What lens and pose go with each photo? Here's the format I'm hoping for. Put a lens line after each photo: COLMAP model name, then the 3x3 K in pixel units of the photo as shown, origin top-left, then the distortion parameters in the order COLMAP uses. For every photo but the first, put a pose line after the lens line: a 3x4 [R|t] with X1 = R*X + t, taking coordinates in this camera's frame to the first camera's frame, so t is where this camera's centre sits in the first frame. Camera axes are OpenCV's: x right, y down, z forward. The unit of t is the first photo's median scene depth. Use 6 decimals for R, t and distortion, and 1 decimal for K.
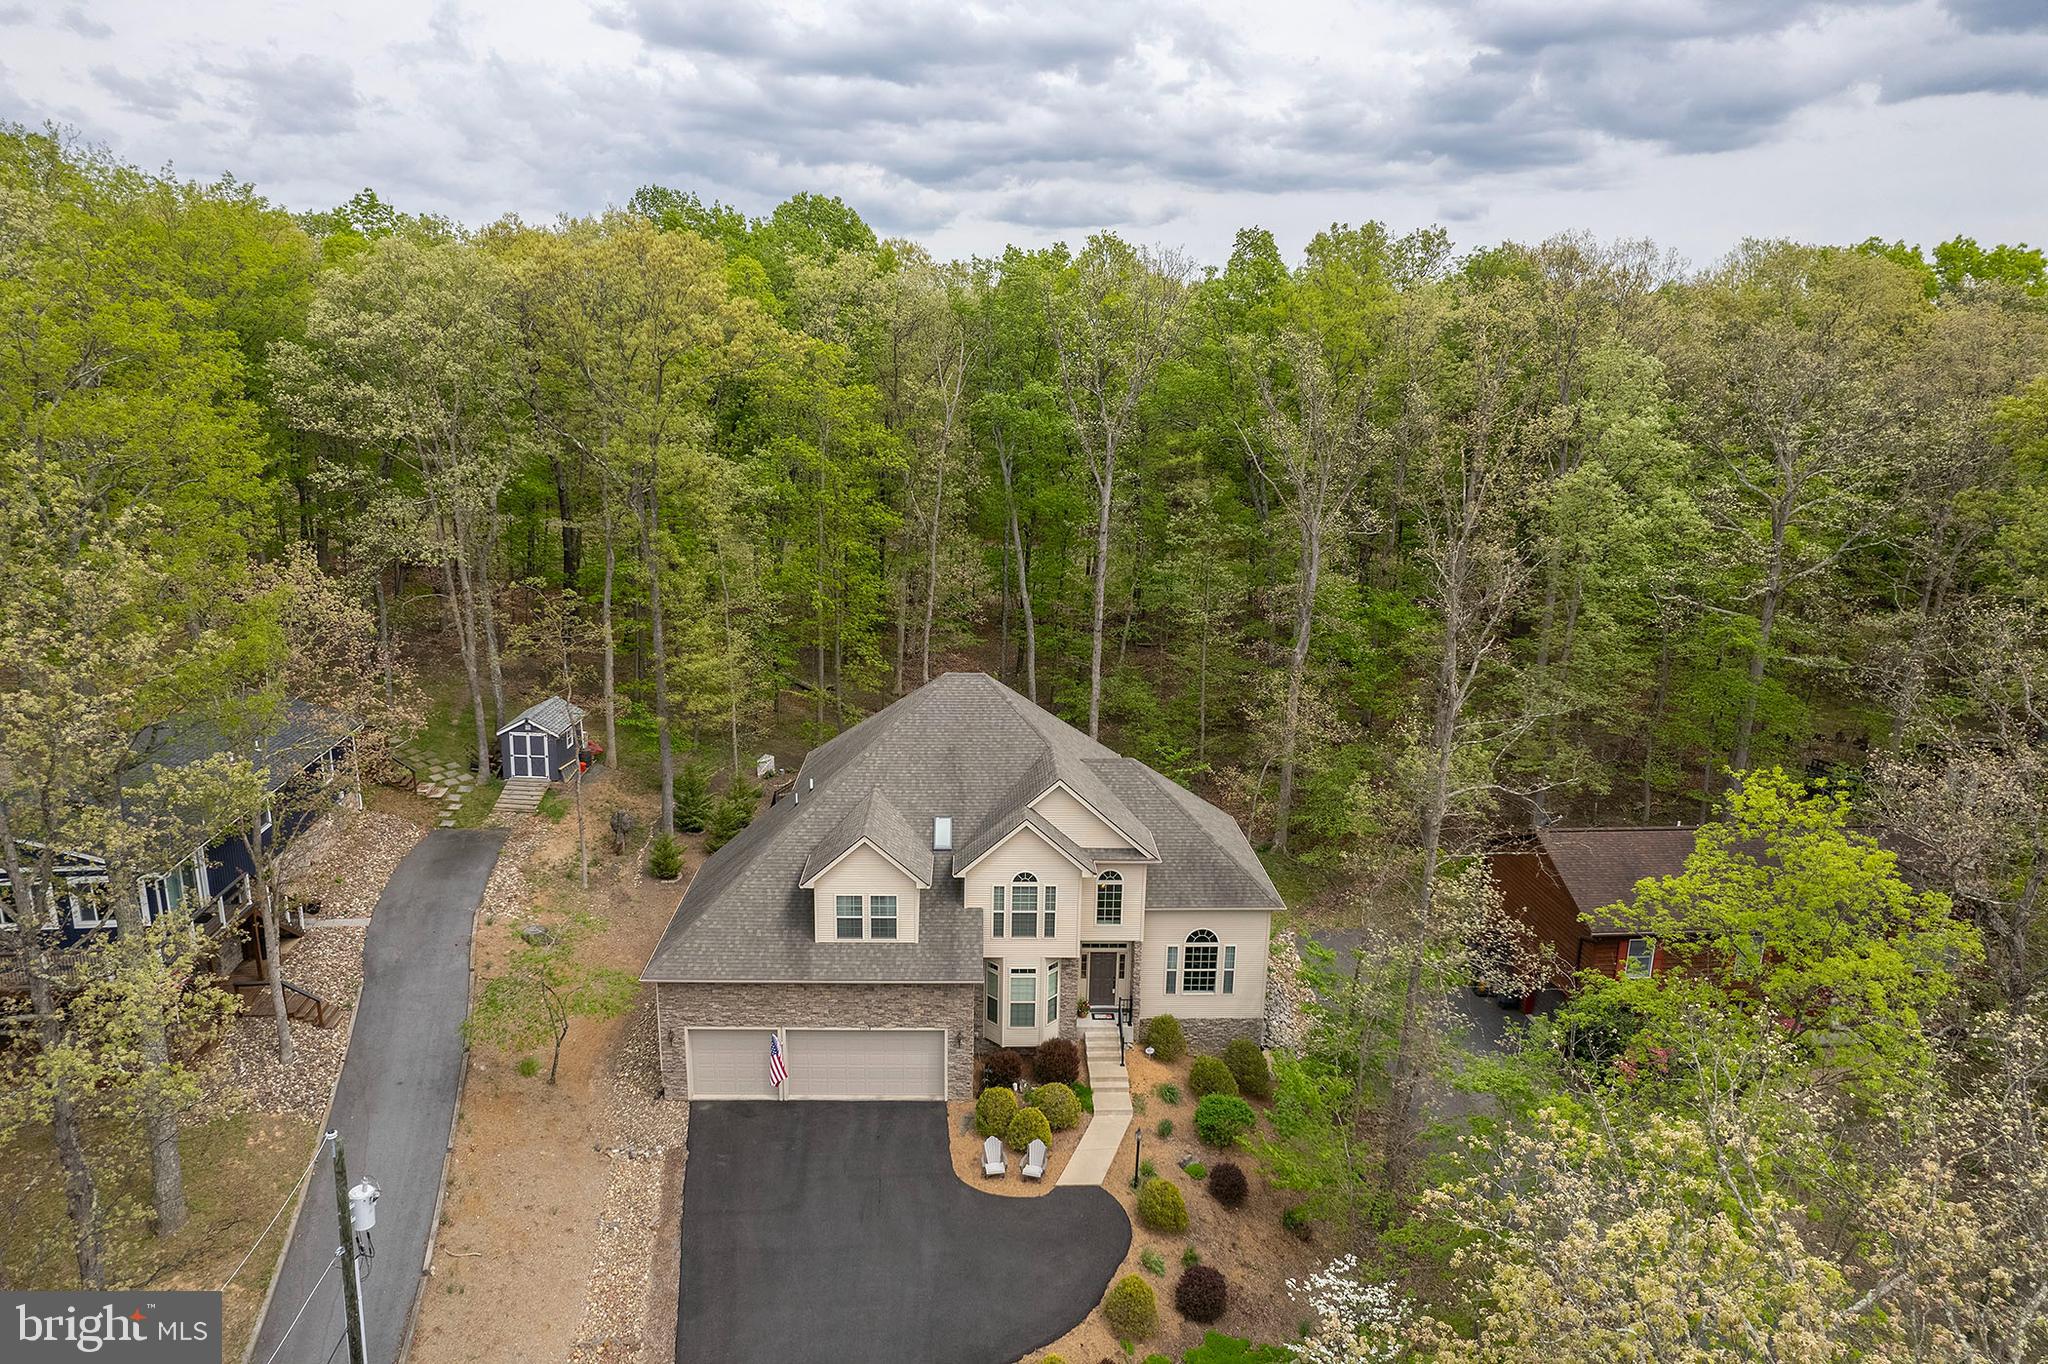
lens RADIAL K [[1288.7, 0, 1024.0], [0, 1288.7, 682.0], [0, 0, 1]] dist [-0.039957, 0.001037]
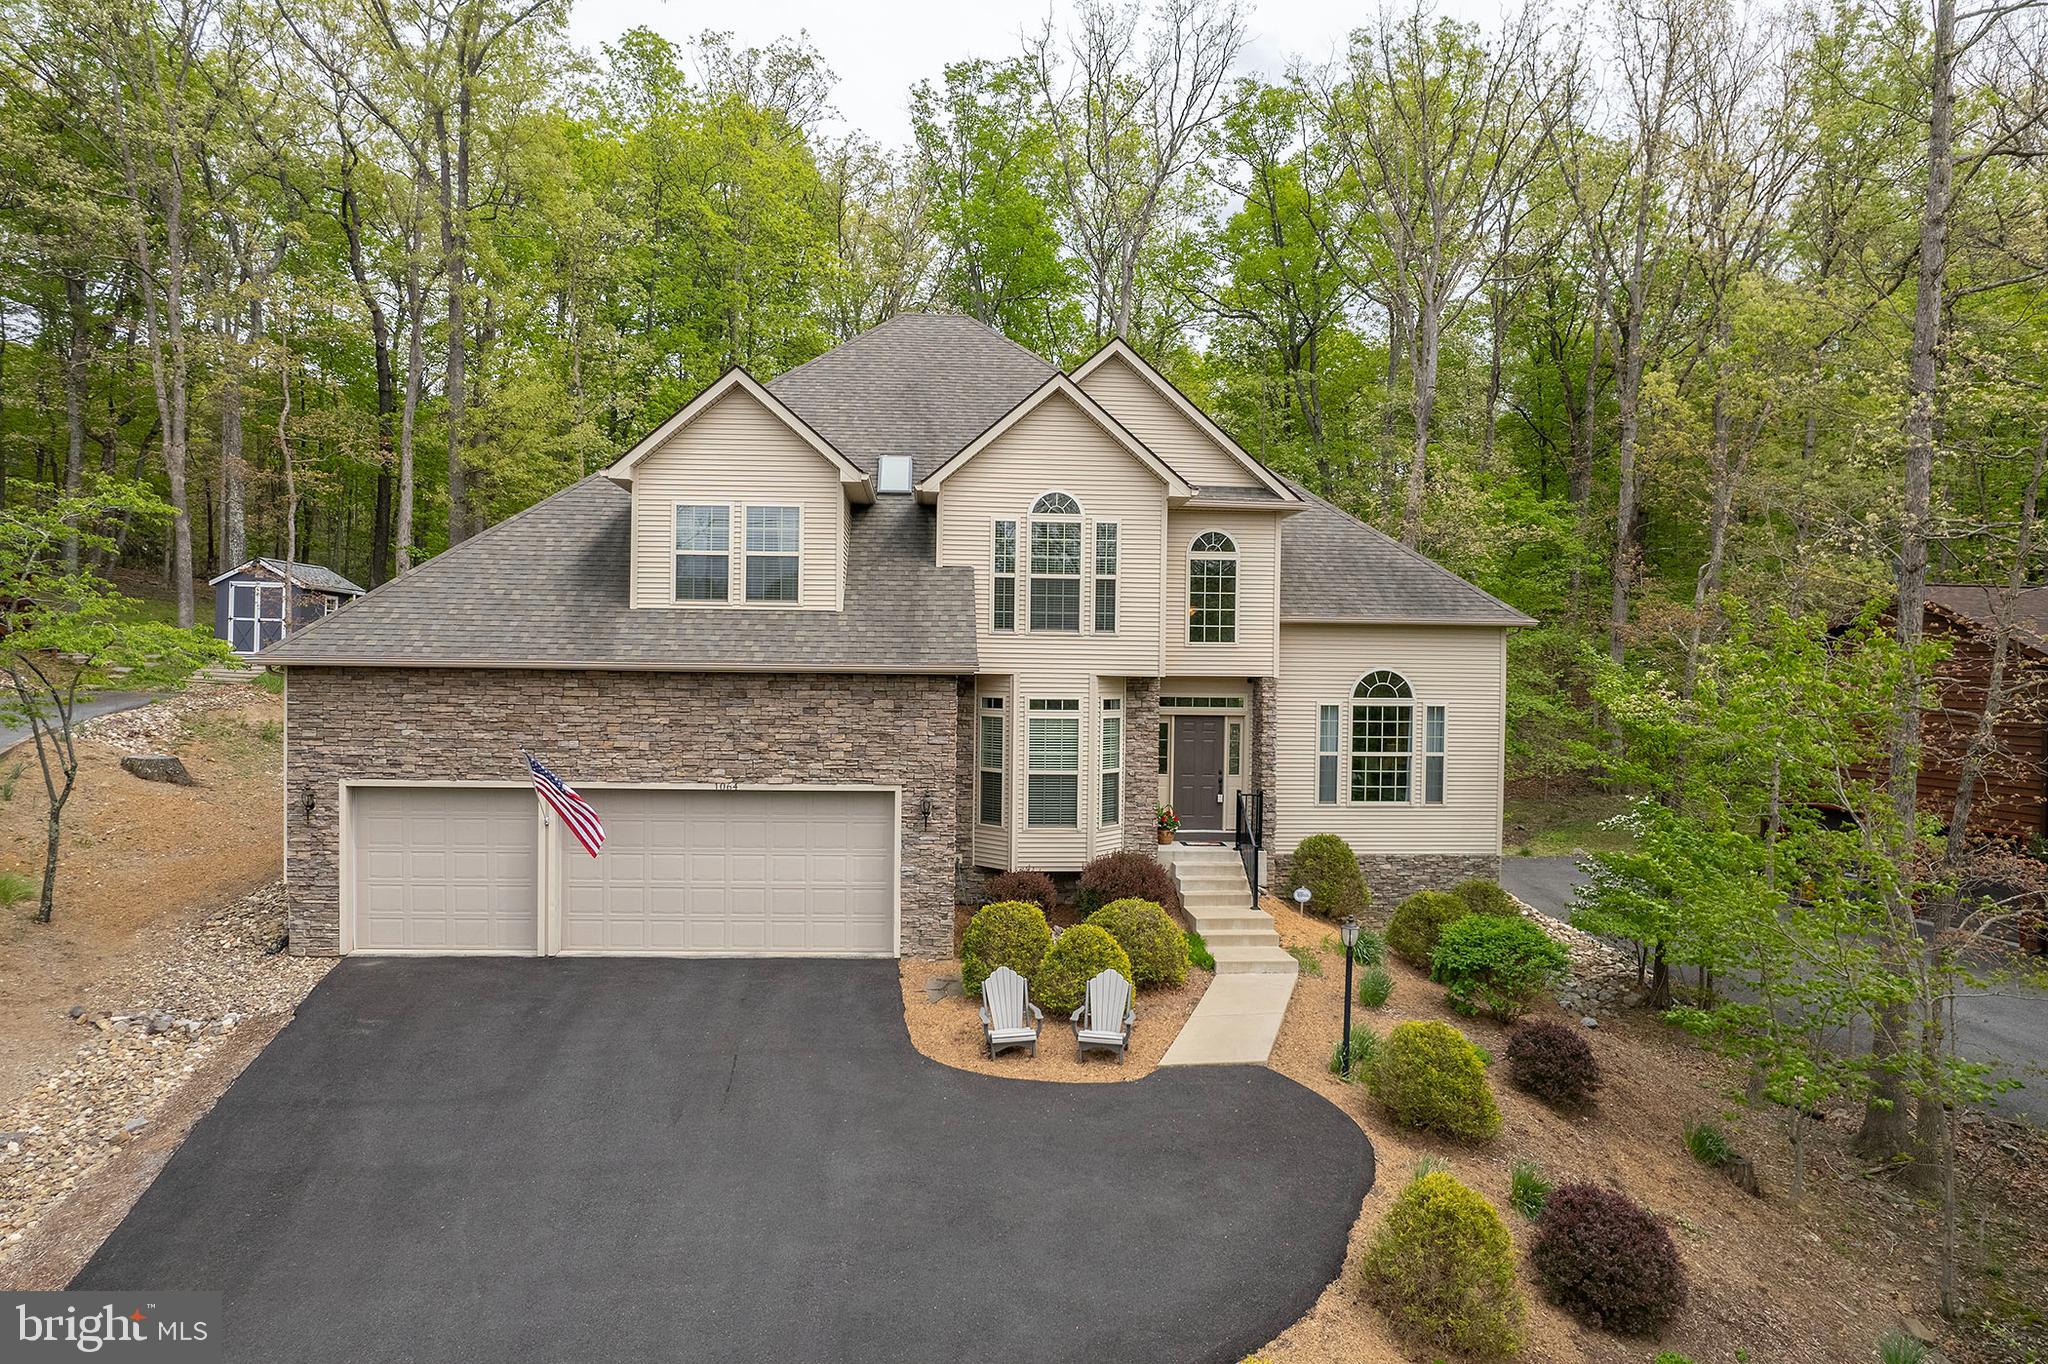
lens RADIAL K [[1302.2, 0, 1018.8], [0, 1302.2, 670.6], [0, 0, 1]] dist [-0.066555, 0.051493]
pose [[0.999480, -0.006893, 0.031497, -0.030383], [0.013746, 0.974745, -0.222898, 0.328991], [-0.029165, 0.223215, 0.974333, 0.512229]]
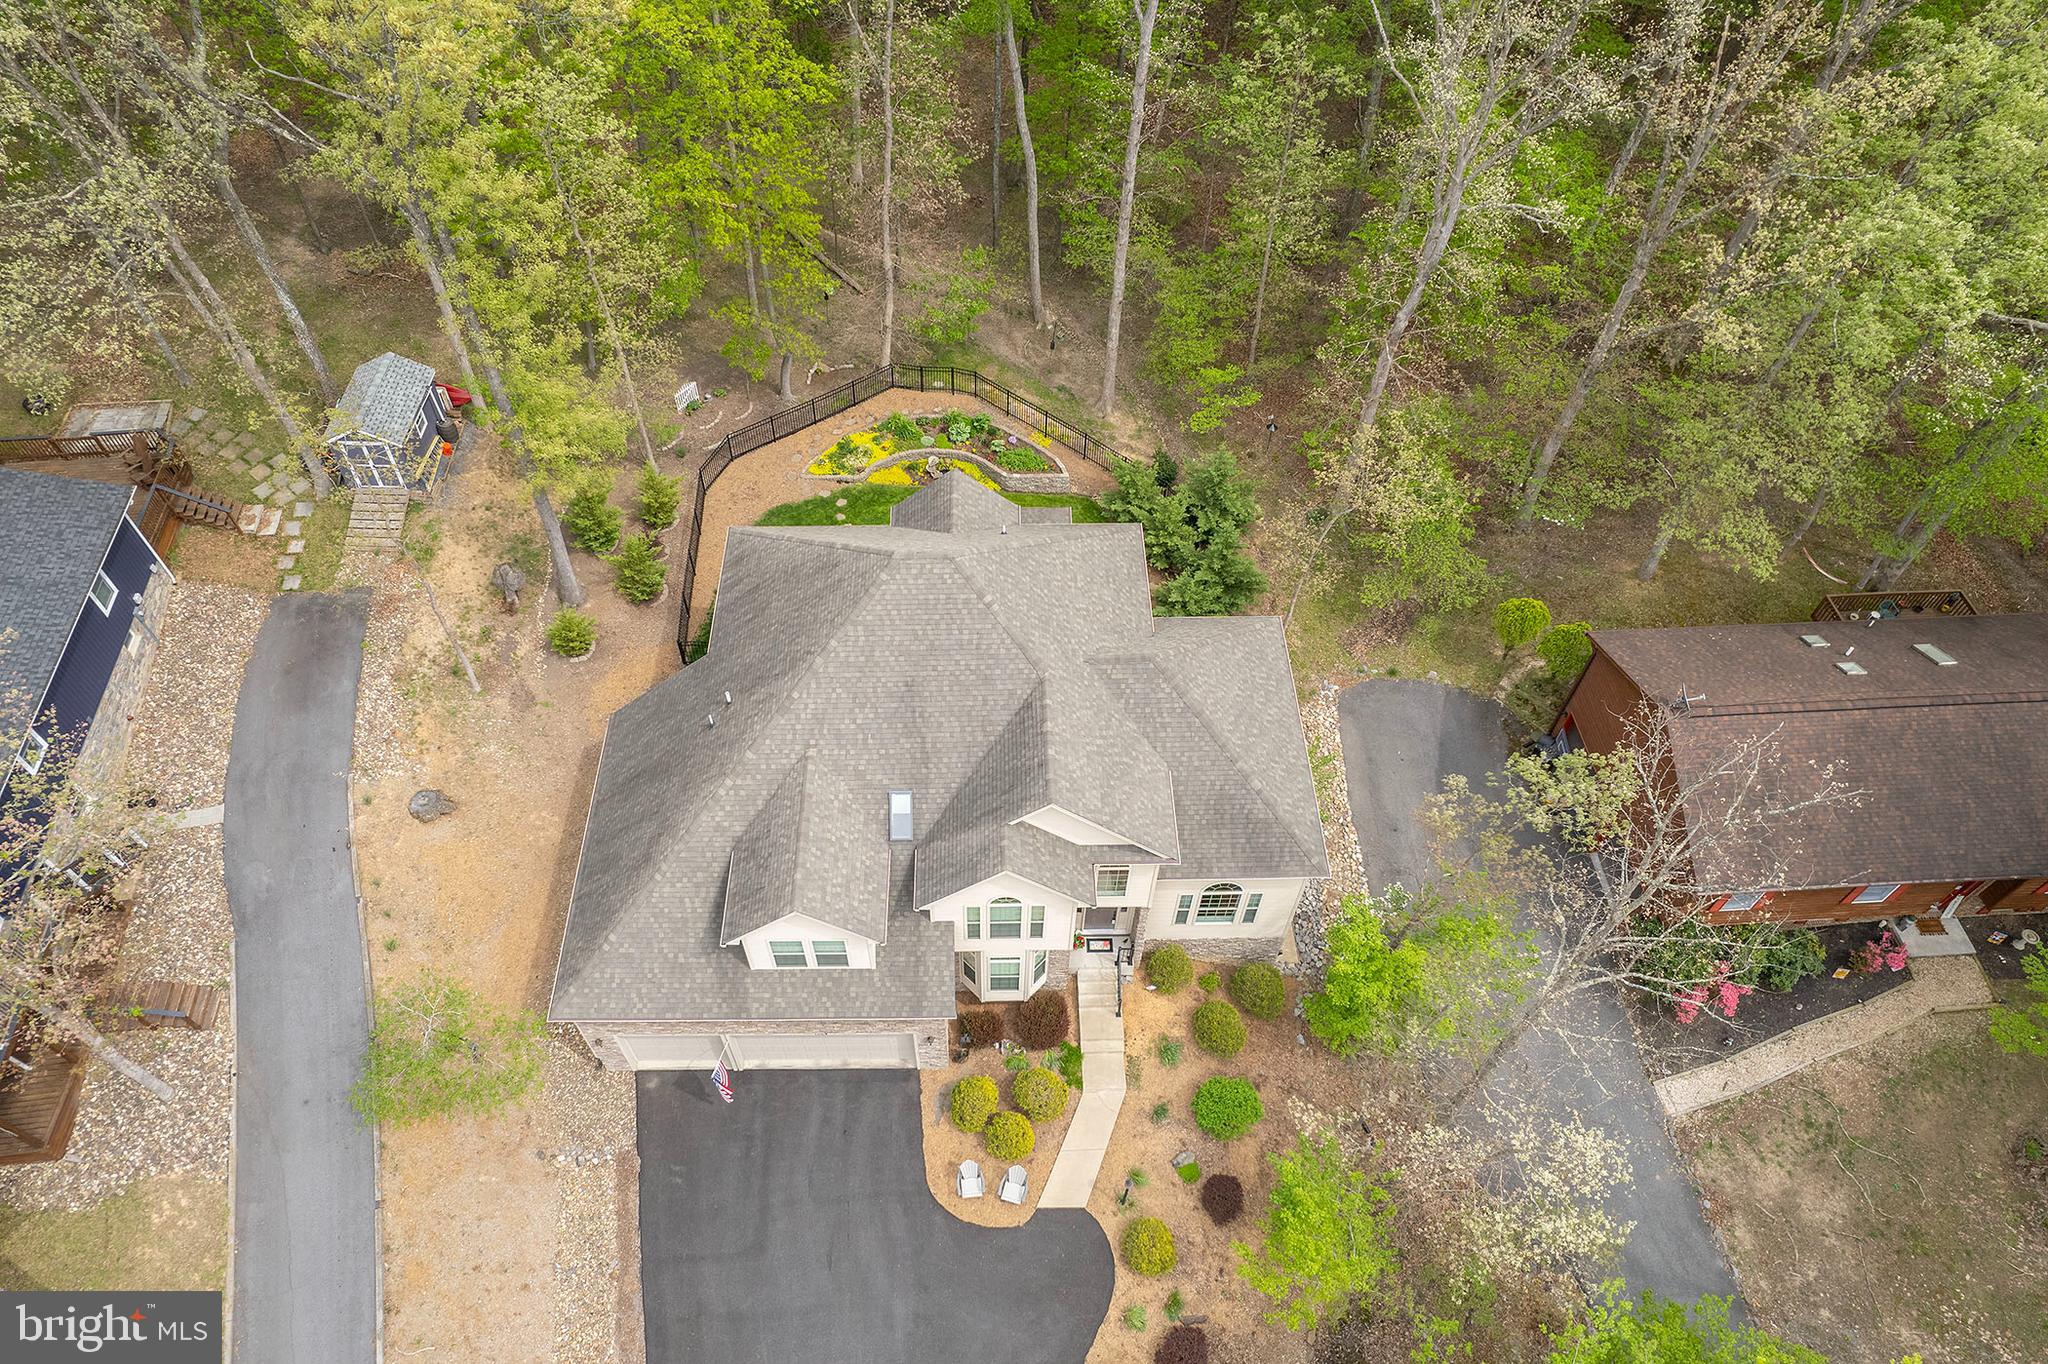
lens RADIAL K [[1302.2, 0, 1018.8], [0, 1302.2, 670.6], [0, 0, 1]] dist [-0.066555, 0.051493]
pose [[0.999874, 0.011523, -0.010935, 0.015806], [-0.002399, 0.790000, 0.613102, -0.447562], [0.015703, -0.612999, 0.789928, 0.454214]]
